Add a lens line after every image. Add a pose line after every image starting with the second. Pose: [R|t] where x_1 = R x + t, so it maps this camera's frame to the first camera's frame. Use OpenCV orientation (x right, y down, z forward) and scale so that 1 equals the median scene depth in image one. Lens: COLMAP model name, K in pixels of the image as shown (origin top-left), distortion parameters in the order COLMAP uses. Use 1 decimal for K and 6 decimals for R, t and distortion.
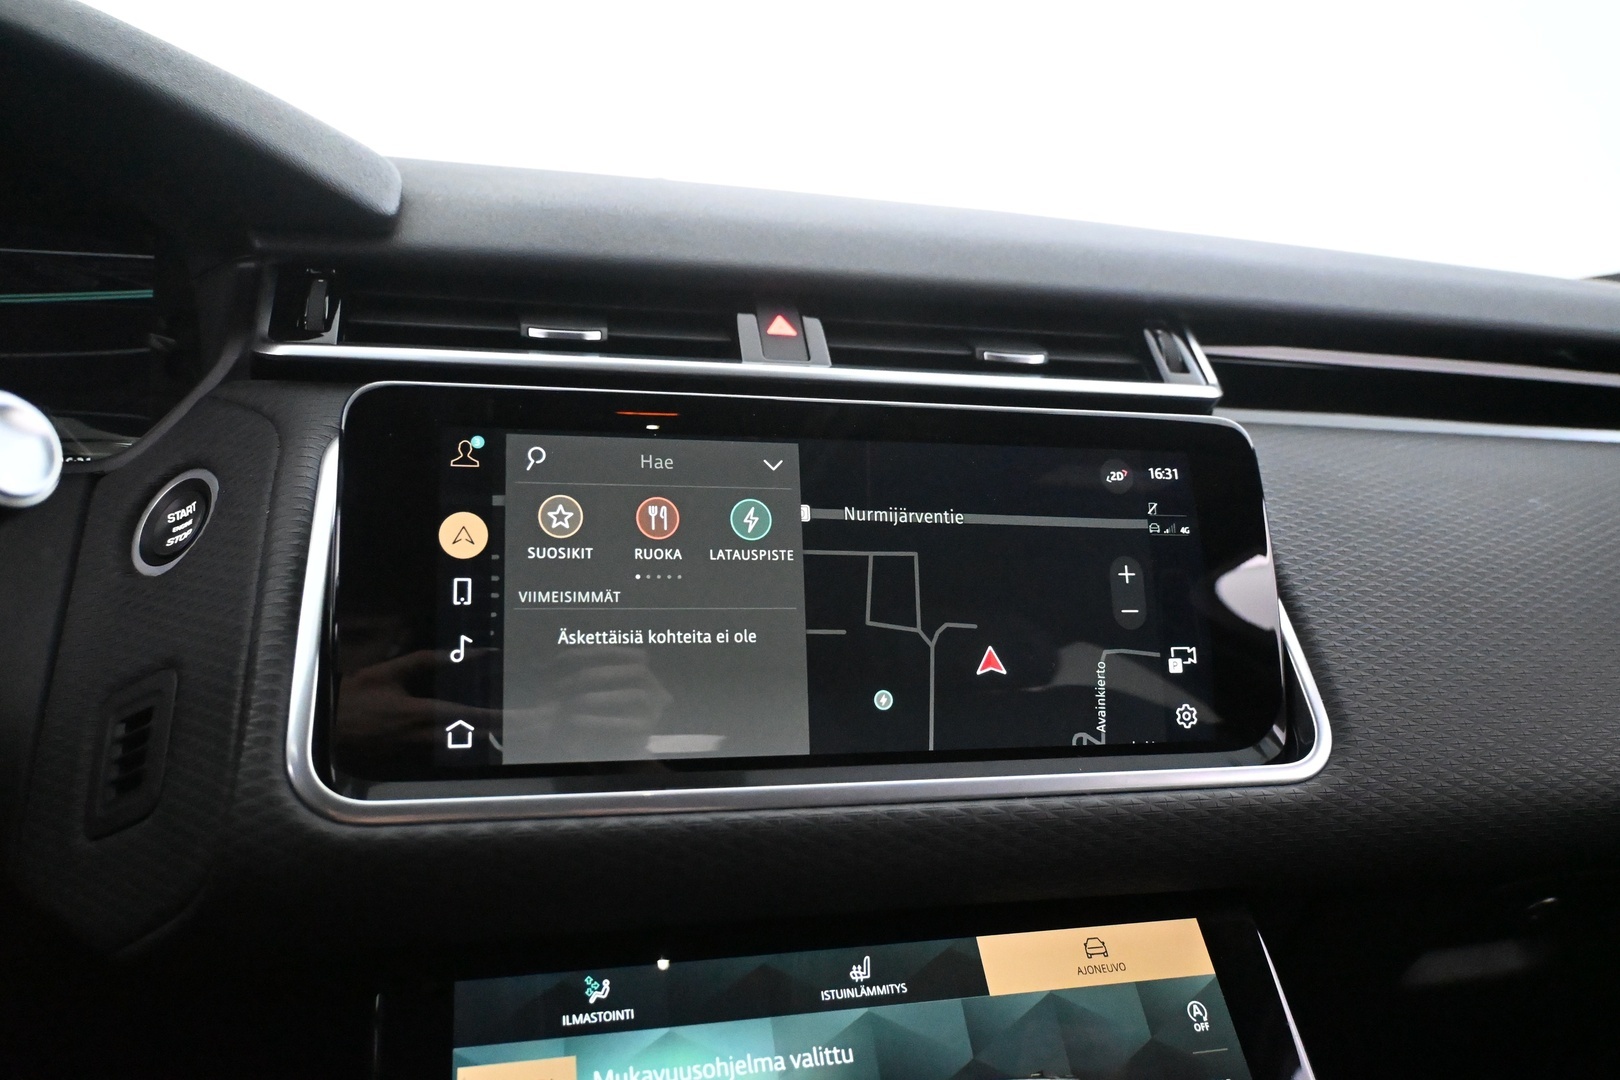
lens RADIAL K [[1179.6, 0, 810.7], [0, 1179.6, 542.5], [0, 0, 1]] dist [-0.023294, -0.004056]
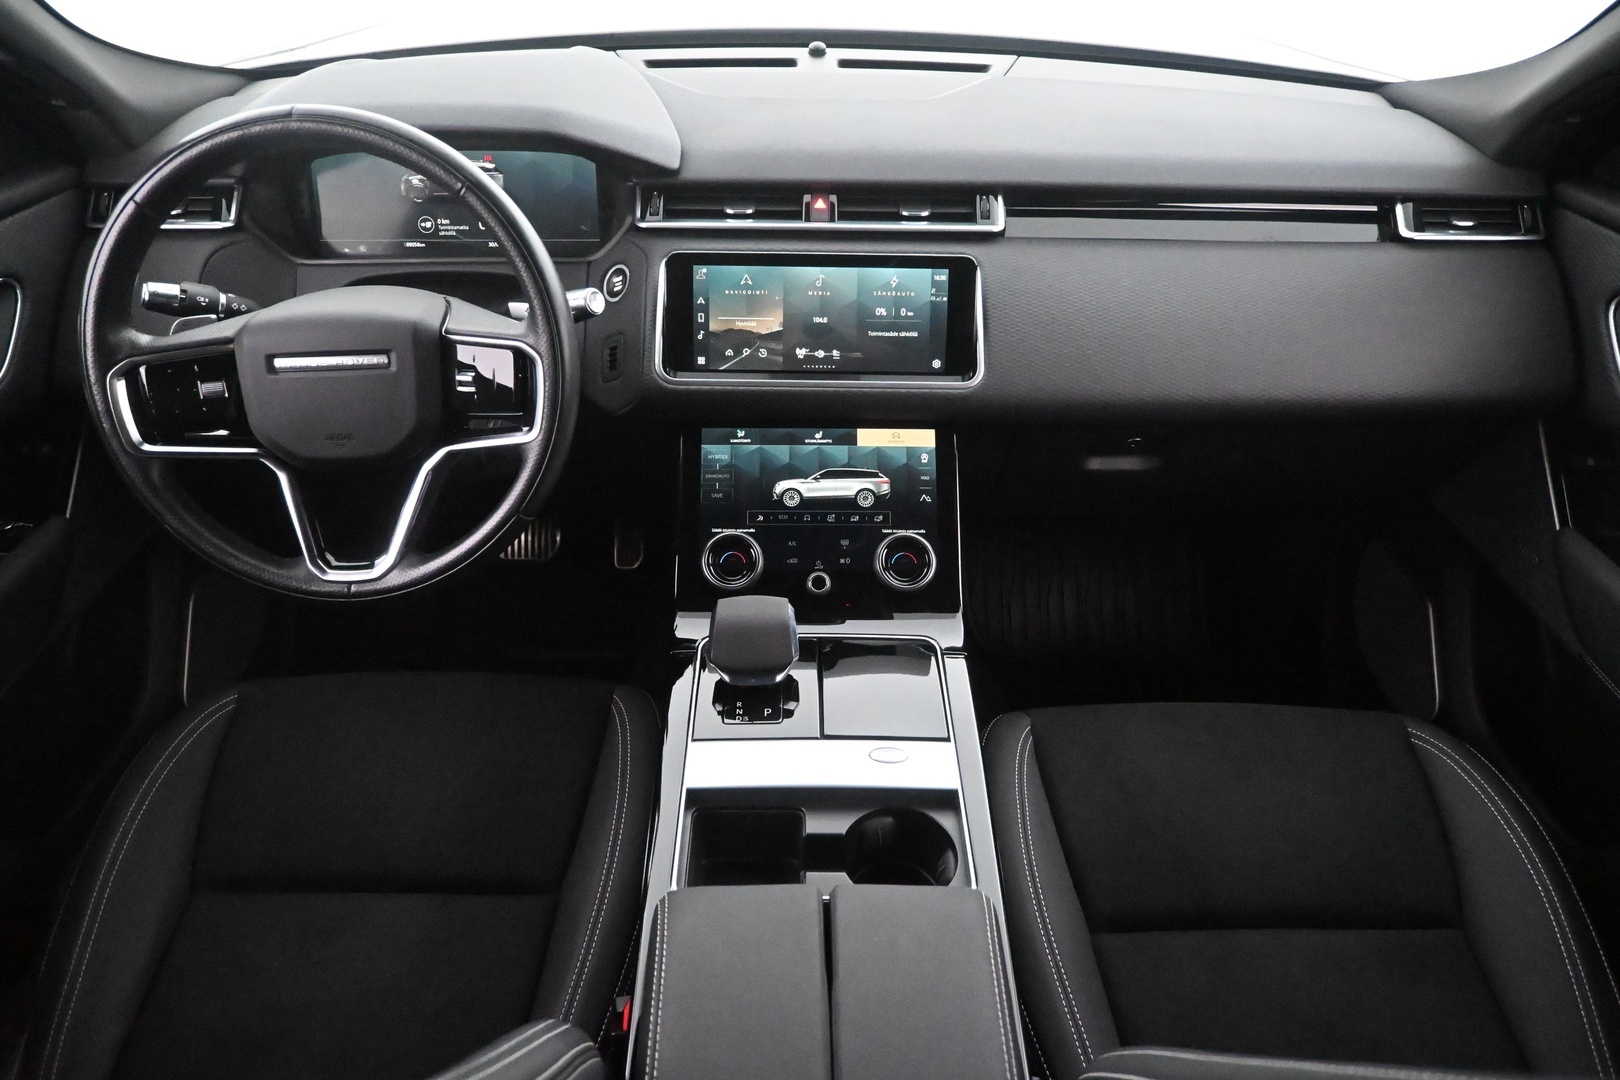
lens RADIAL K [[1108.6, 0, 809.3], [0, 1108.6, 527.5], [0, 0, 1]] dist [-0.001593, -0.001039]
pose [[0.966426, 0.099198, -0.237023, 0.722020], [-0.001641, 0.924833, 0.380370, -0.540120], [0.256939, -0.367211, 0.893946, -1.752872]]
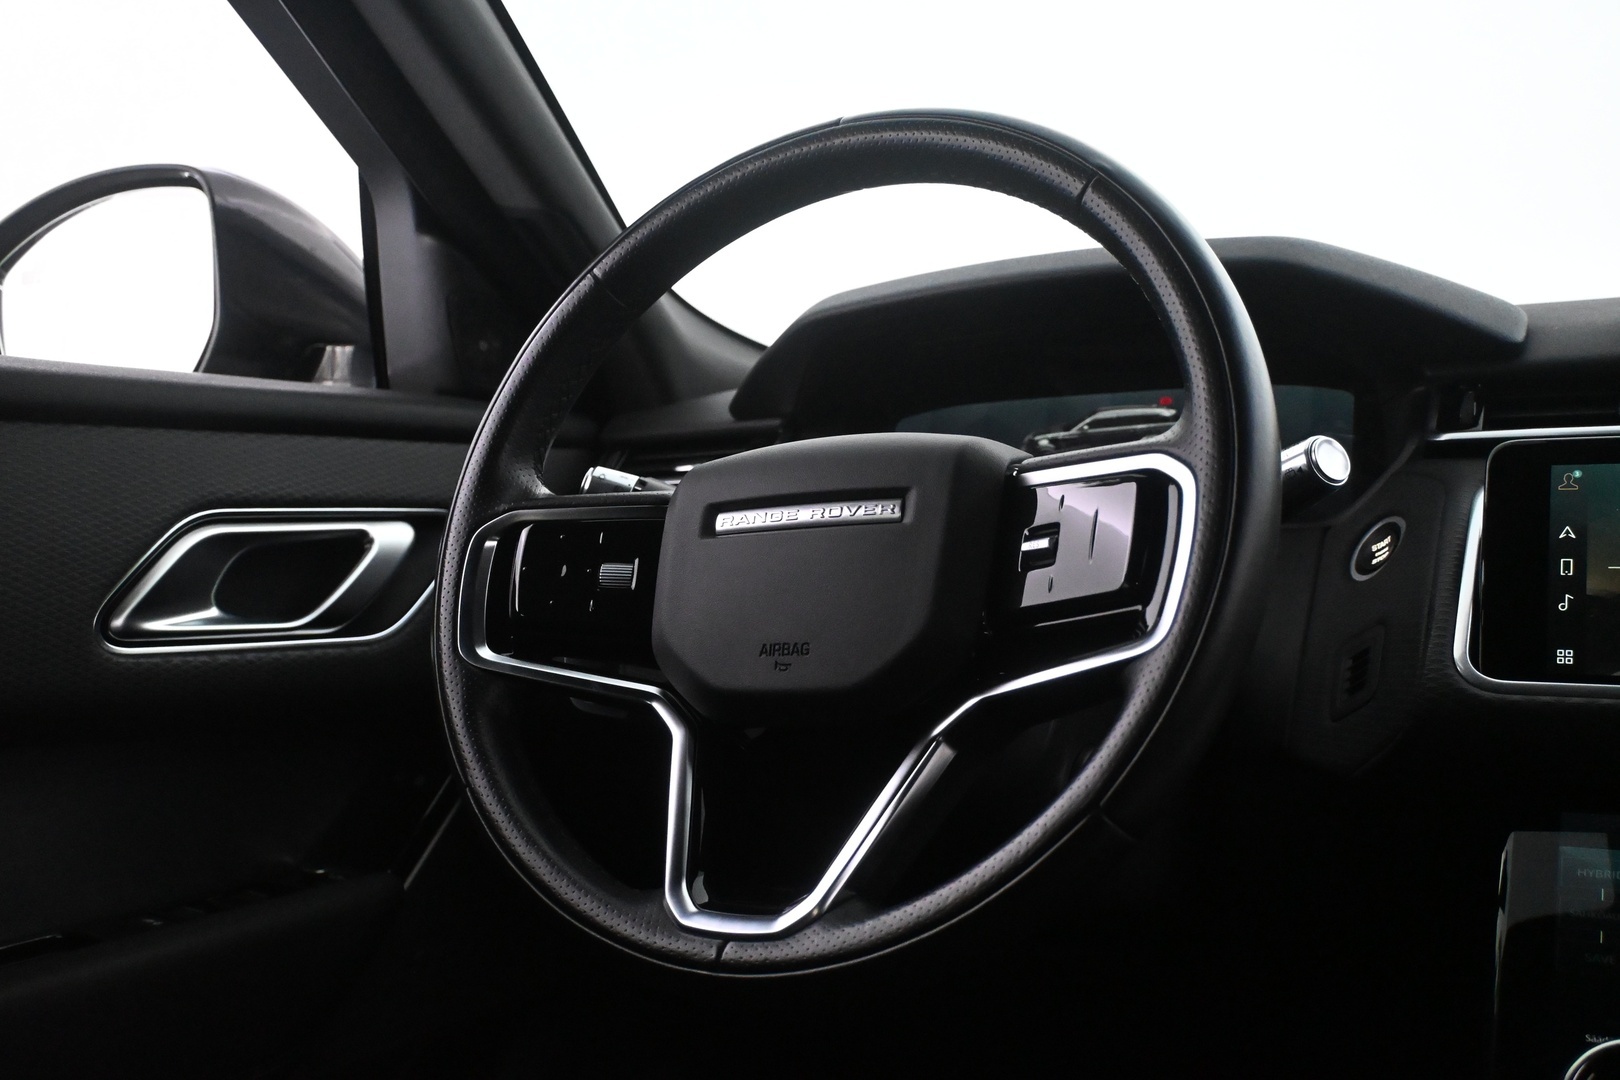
lens RADIAL K [[1533.0, 0, 795.8], [0, 1533.0, 533.5], [0, 0, 1]] dist [-0.022264, 0.000000]
pose [[0.701137, -0.061634, -0.710357, 0.368135], [-0.069237, 0.985664, -0.153858, 0.331539], [0.709657, 0.157059, 0.686819, -0.966487]]
